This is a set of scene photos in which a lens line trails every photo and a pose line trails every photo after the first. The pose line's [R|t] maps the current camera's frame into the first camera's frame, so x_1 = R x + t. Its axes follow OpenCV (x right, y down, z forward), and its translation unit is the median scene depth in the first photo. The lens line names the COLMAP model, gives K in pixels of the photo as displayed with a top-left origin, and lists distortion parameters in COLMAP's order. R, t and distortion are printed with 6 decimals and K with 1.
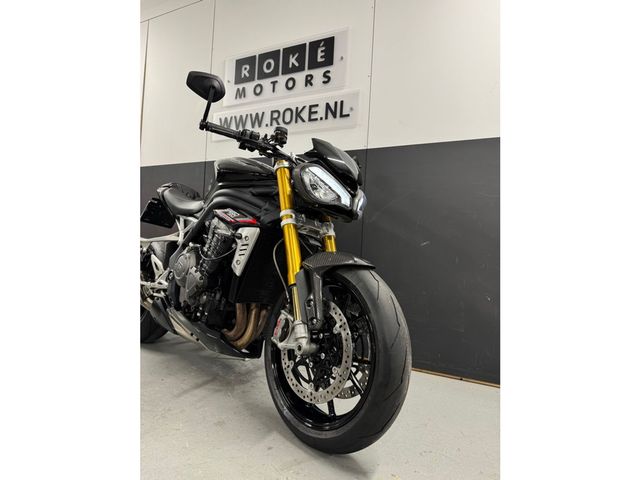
lens RADIAL K [[339.5, 0, 320.0], [0, 339.5, 240.0], [0, 0, 1]] dist [-0.000266, 0.000166]
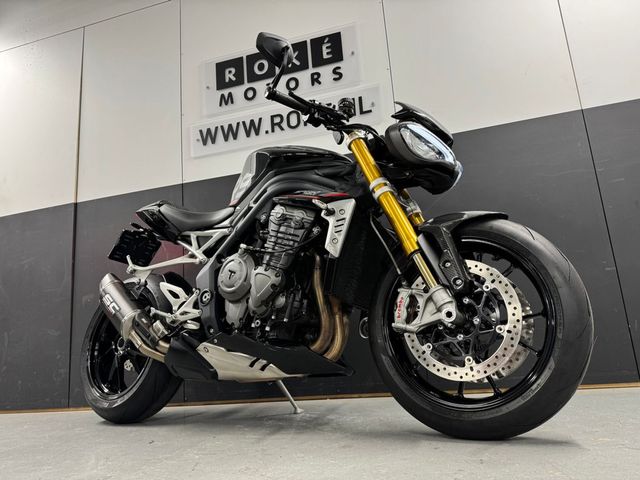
lens RADIAL K [[450.8, 0, 320.0], [0, 450.8, 240.0], [0, 0, 1]] dist [0.092610, -0.180586]
pose [[0.977349, -0.087199, 0.192833, -0.288202], [0.124803, 0.973348, -0.192398, 0.159858], [-0.170917, 0.212106, 0.962184, -0.033766]]
